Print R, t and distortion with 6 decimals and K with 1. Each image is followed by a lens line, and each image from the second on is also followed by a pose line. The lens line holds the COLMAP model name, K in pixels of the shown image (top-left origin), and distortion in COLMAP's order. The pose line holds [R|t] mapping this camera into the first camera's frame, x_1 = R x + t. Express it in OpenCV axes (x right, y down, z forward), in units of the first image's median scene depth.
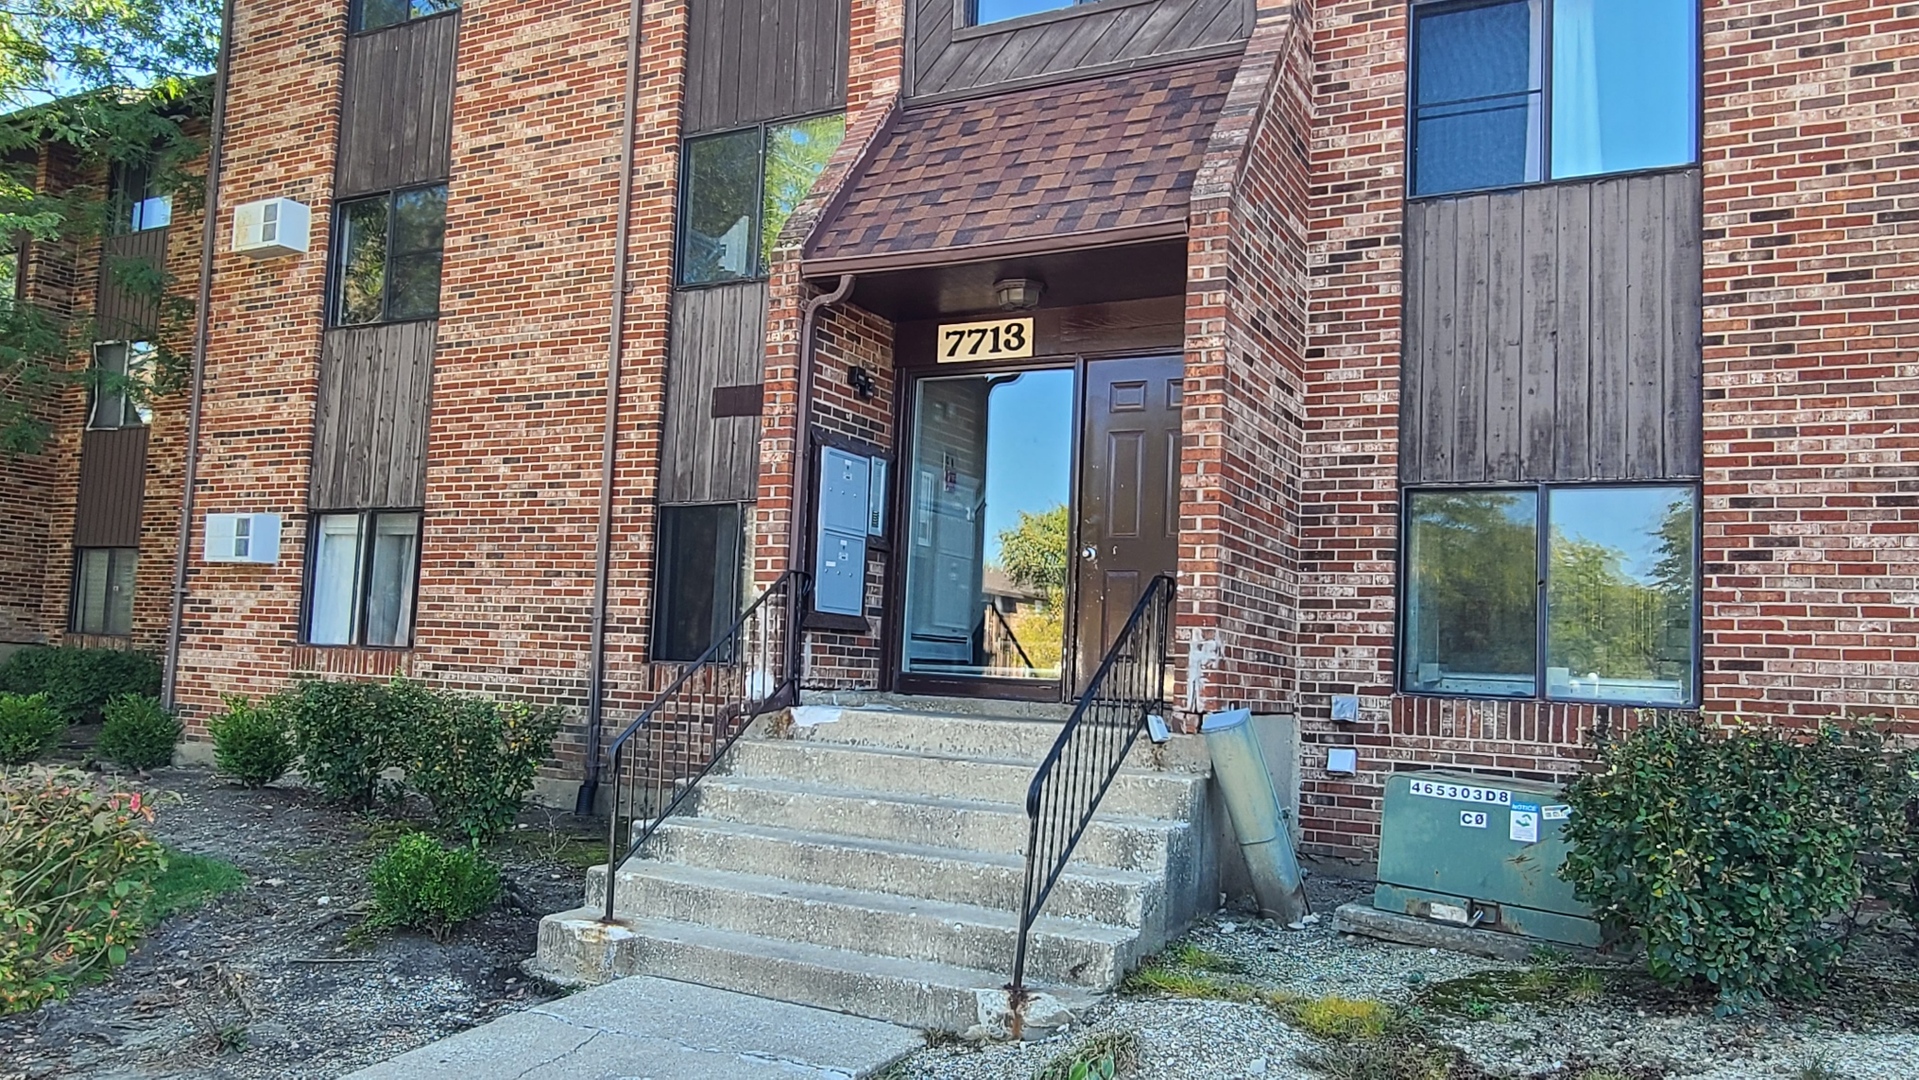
lens RADIAL K [[1358.4, 0, 959.5], [0, 1358.4, 540.0], [0, 0, 1]] dist [0.000543, -0.001440]
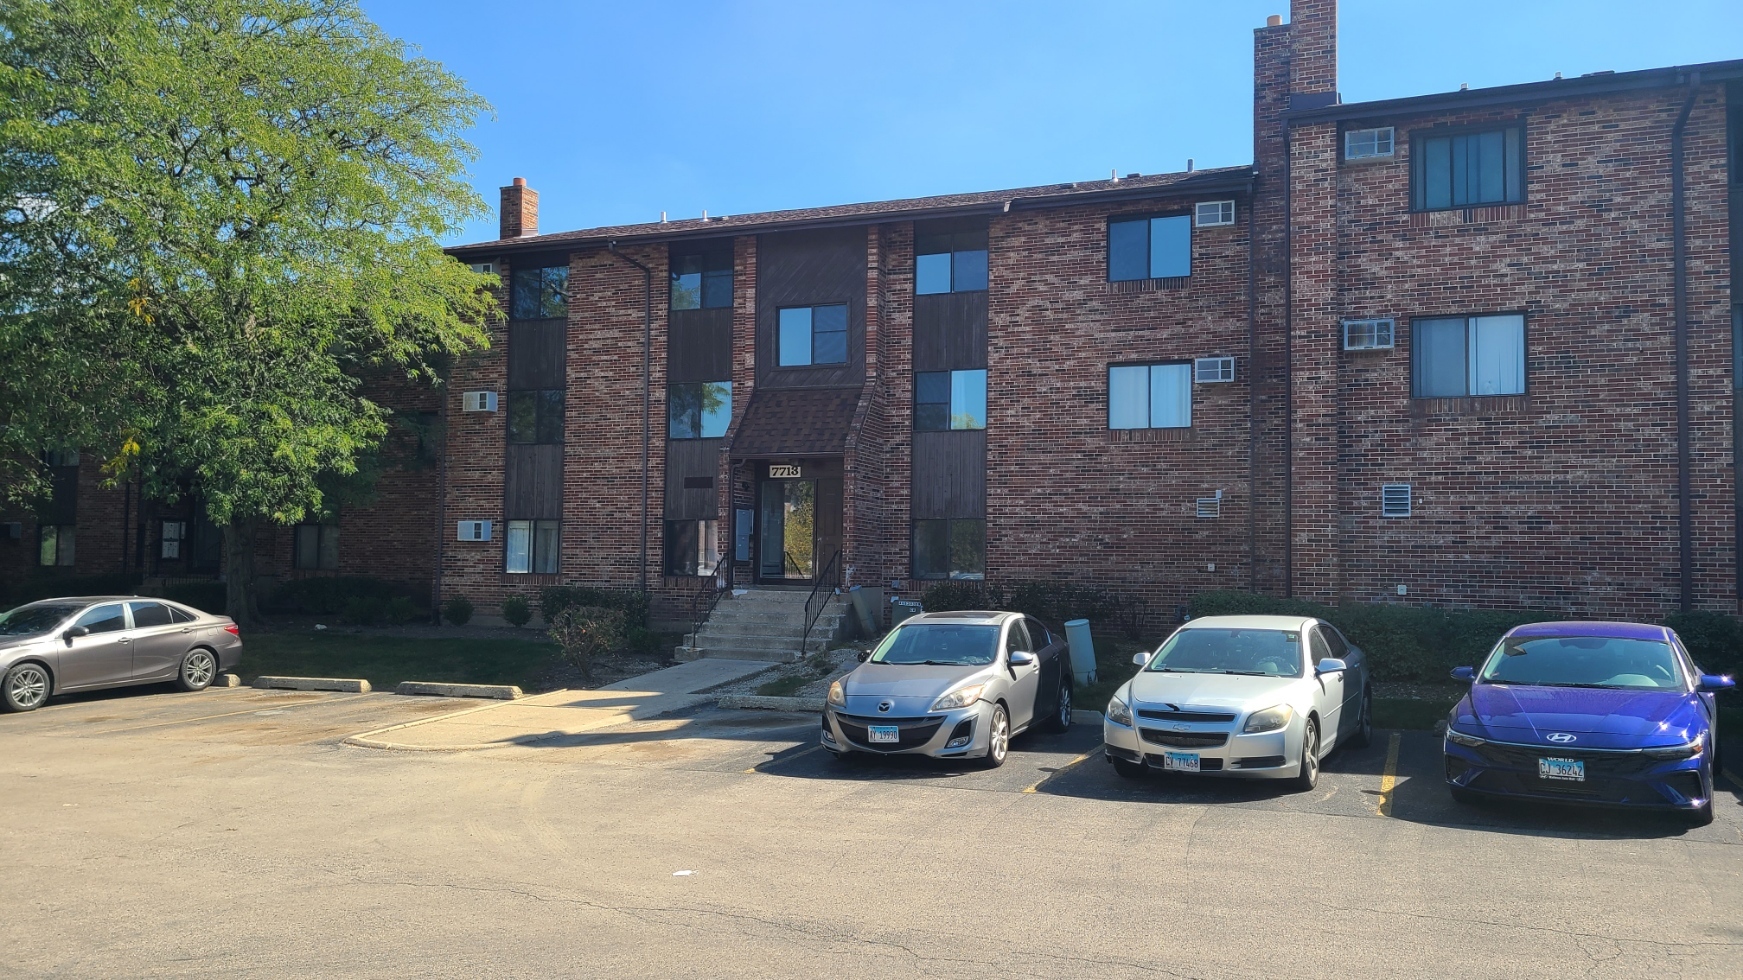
lens RADIAL K [[1272.5, 0, 871.5], [0, 1272.5, 490.0], [0, 0, 1]] dist [0.007052, 0.000982]
pose [[0.992077, -0.025433, 0.123031, -0.119371], [0.020464, 0.998929, 0.041487, -0.181421], [-0.123955, -0.038641, 0.991535, -1.583678]]
